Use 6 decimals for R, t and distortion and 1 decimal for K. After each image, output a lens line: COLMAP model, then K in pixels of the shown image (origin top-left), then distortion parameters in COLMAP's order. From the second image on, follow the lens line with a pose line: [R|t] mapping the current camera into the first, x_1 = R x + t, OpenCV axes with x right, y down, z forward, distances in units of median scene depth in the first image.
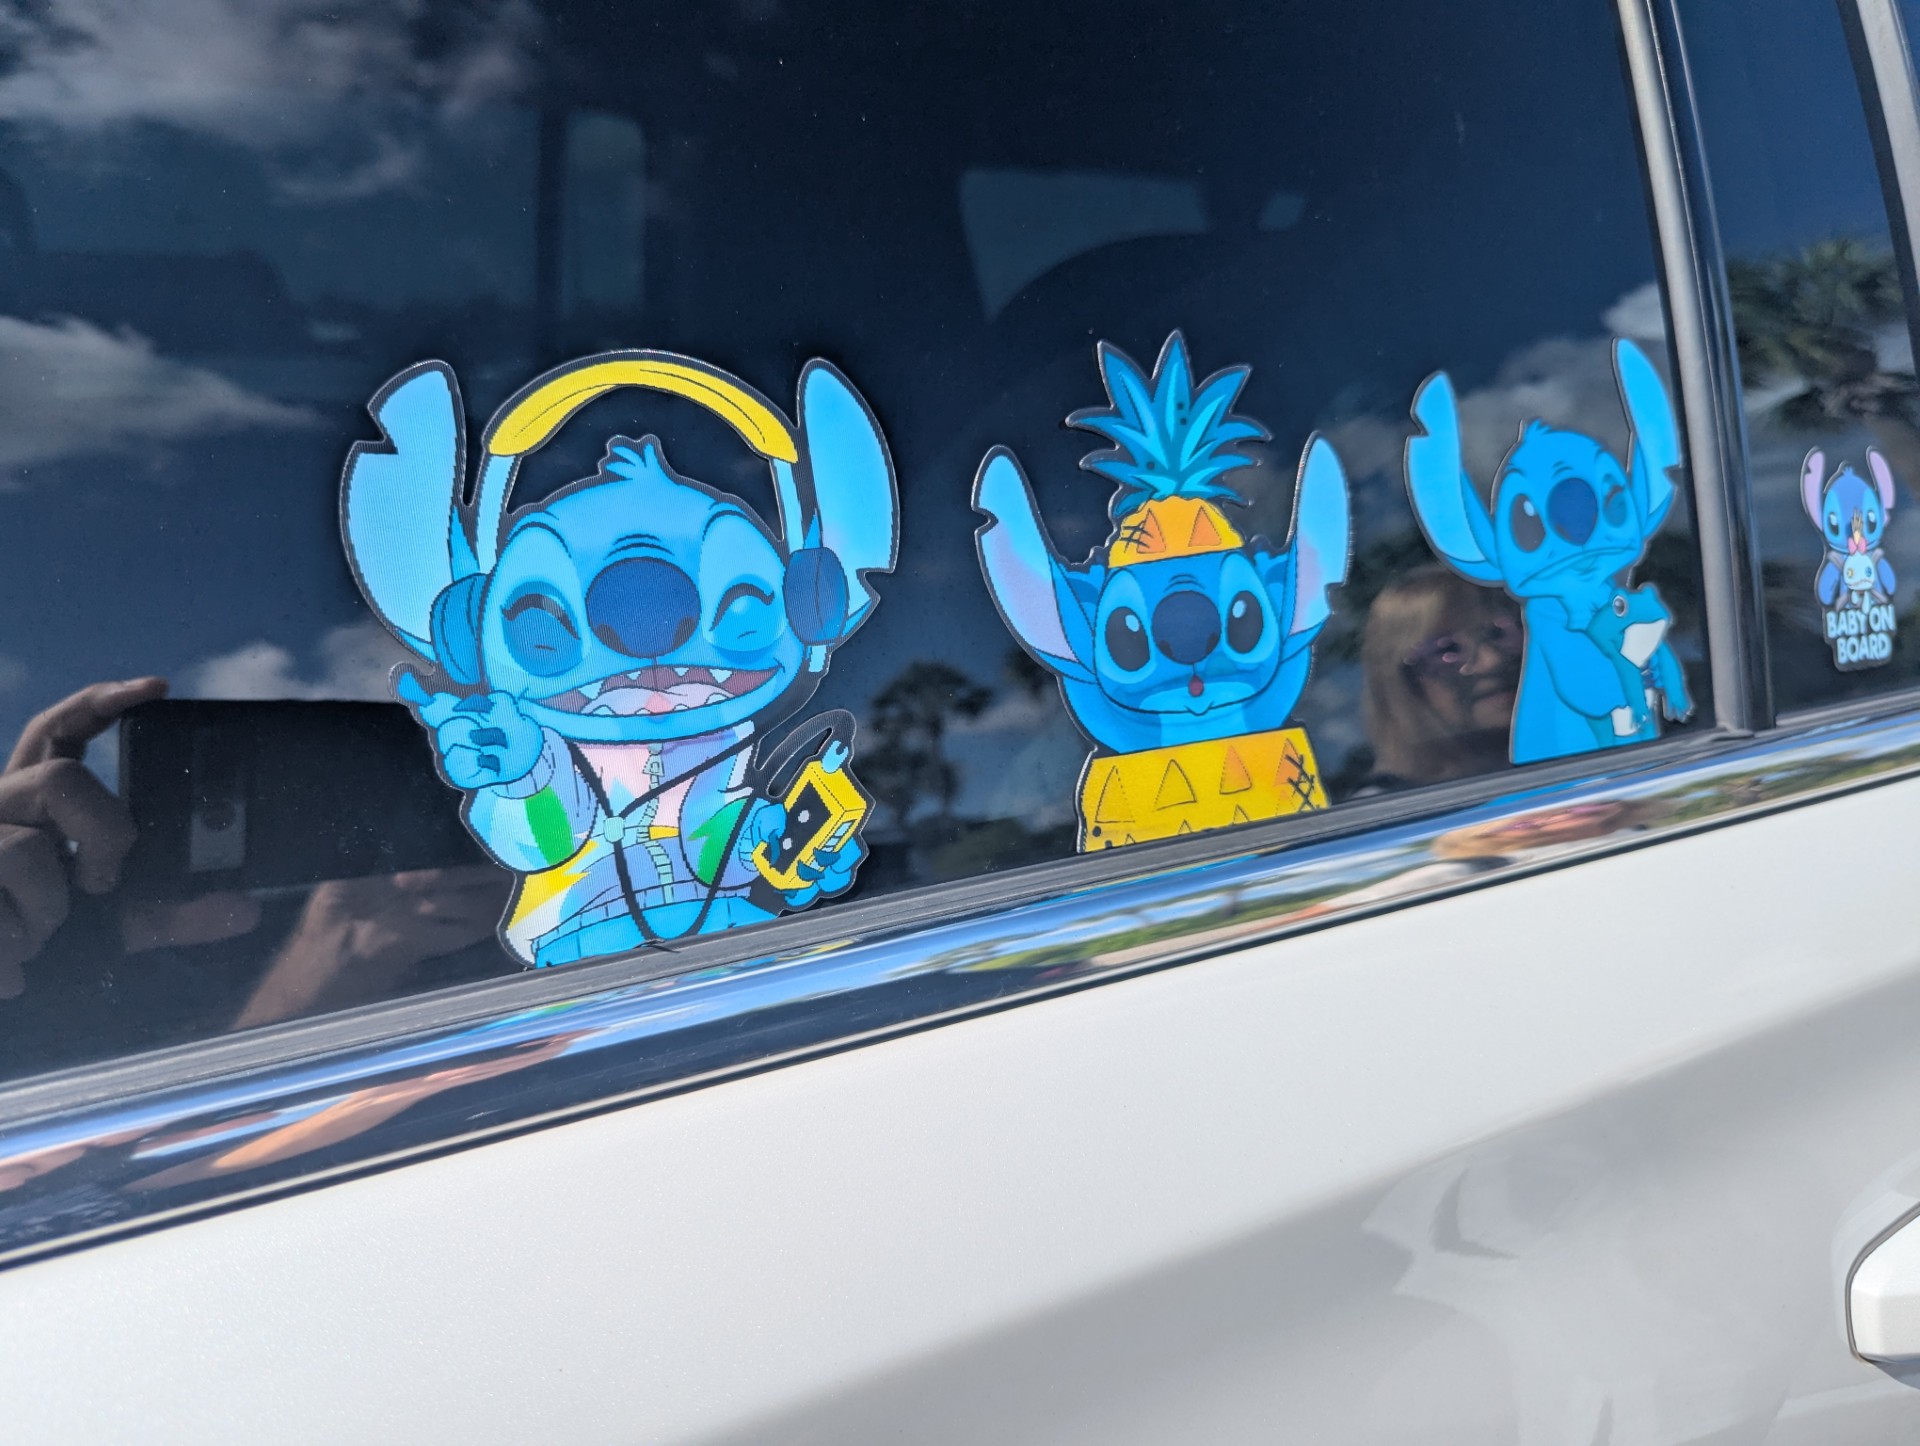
lens RADIAL K [[1343.5, 0, 959.1], [0, 1343.5, 733.1], [0, 0, 1]] dist [-0.008831, -0.006741]
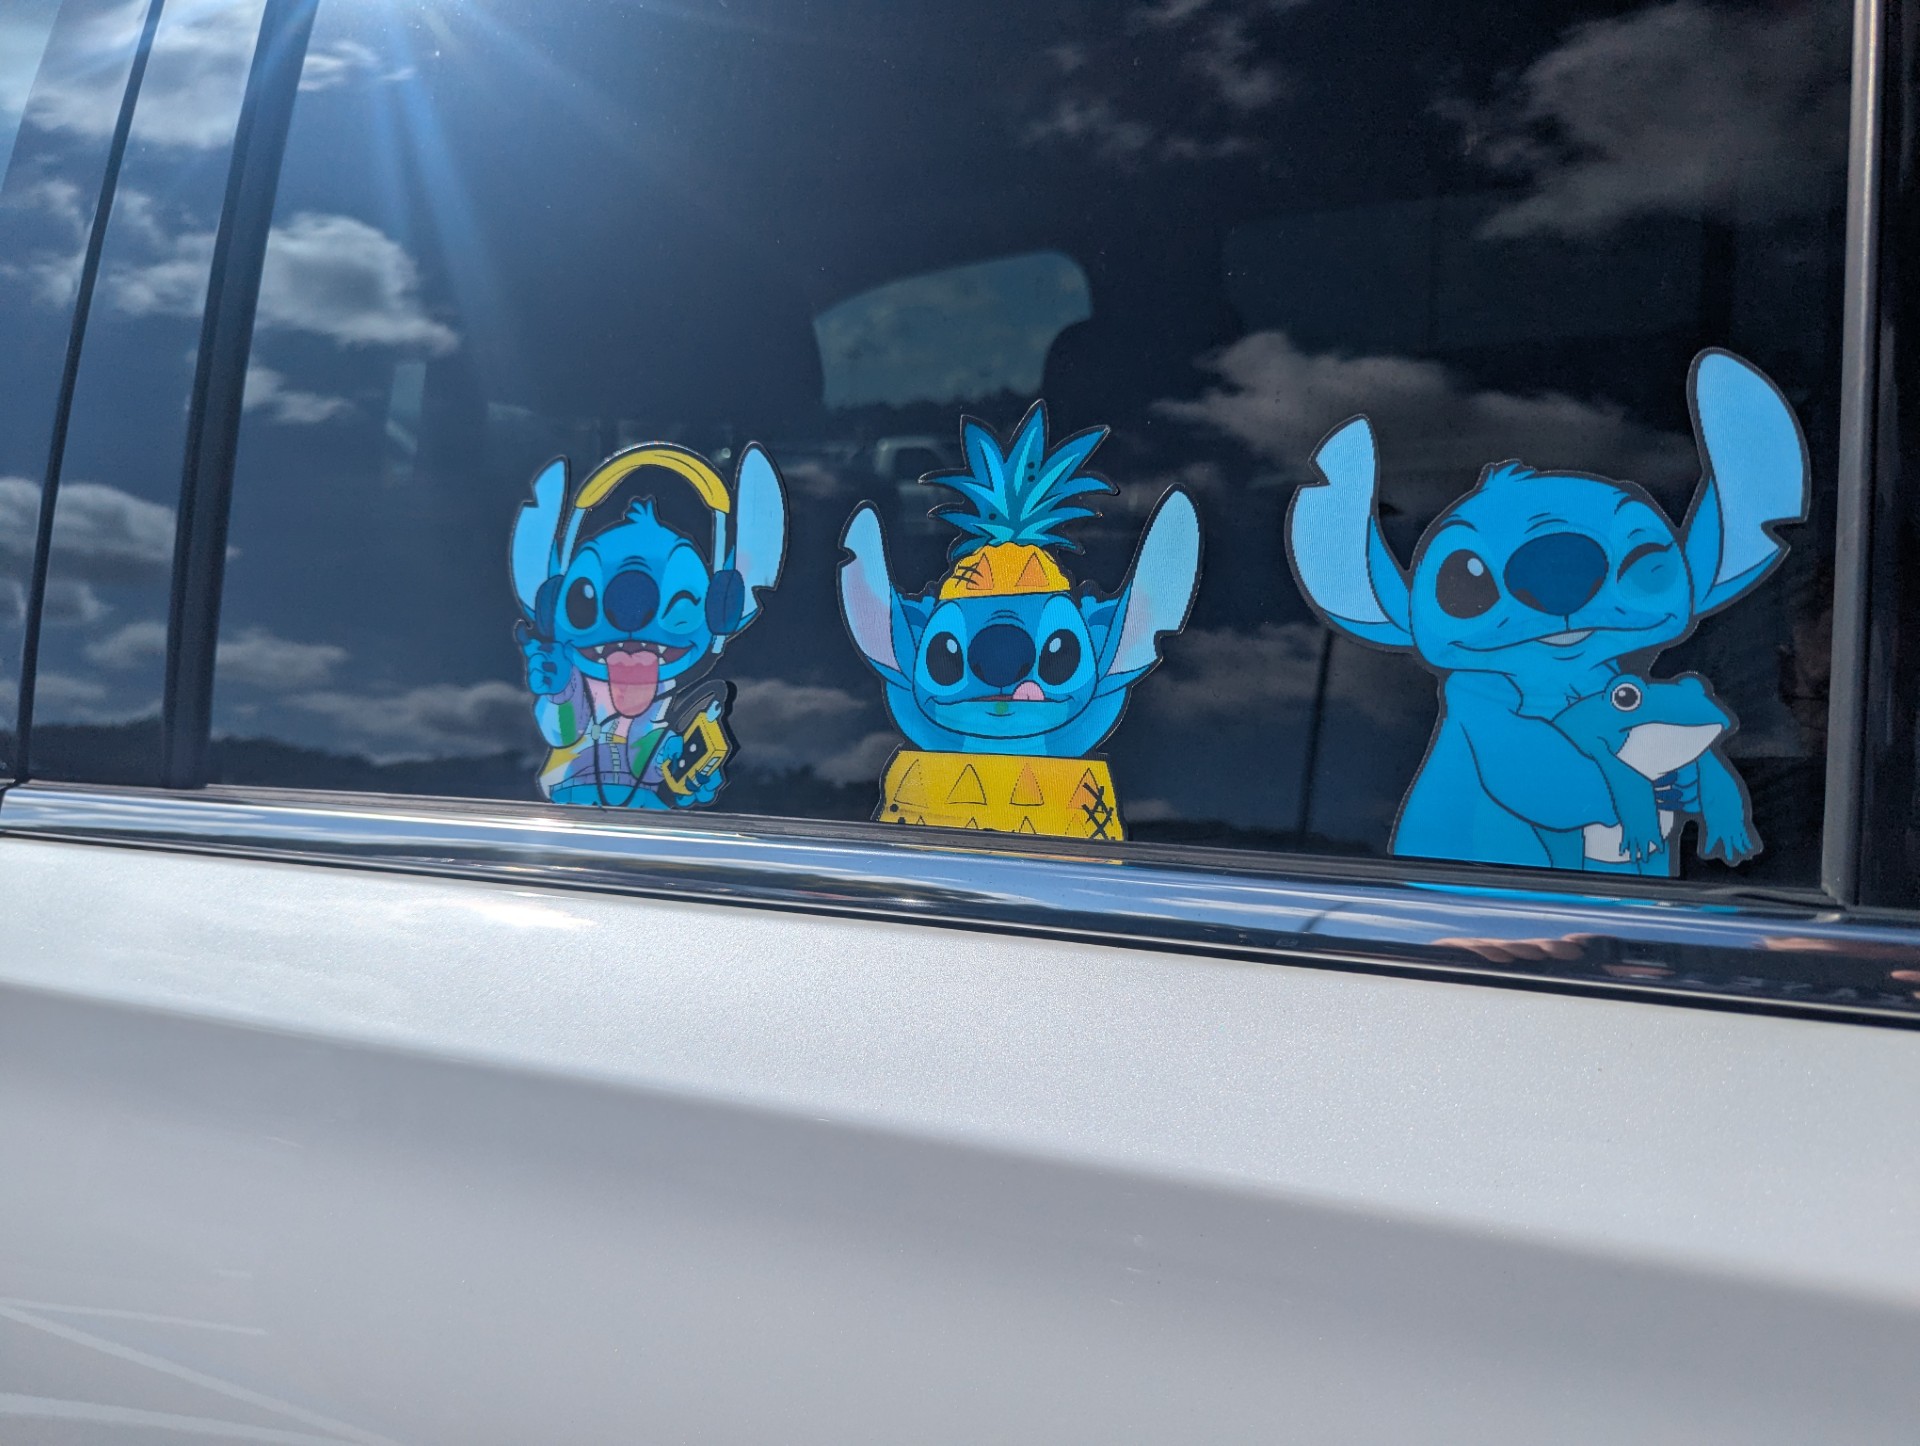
lens RADIAL K [[1343.5, 0, 960.7], [0, 1343.5, 714.3], [0, 0, 1]] dist [-0.008831, -0.006741]
pose [[0.608469, 0.127914, -0.783201, 1.100938], [-0.151276, 0.987523, 0.043758, -0.076270], [0.779026, 0.091854, 0.620227, 0.266000]]
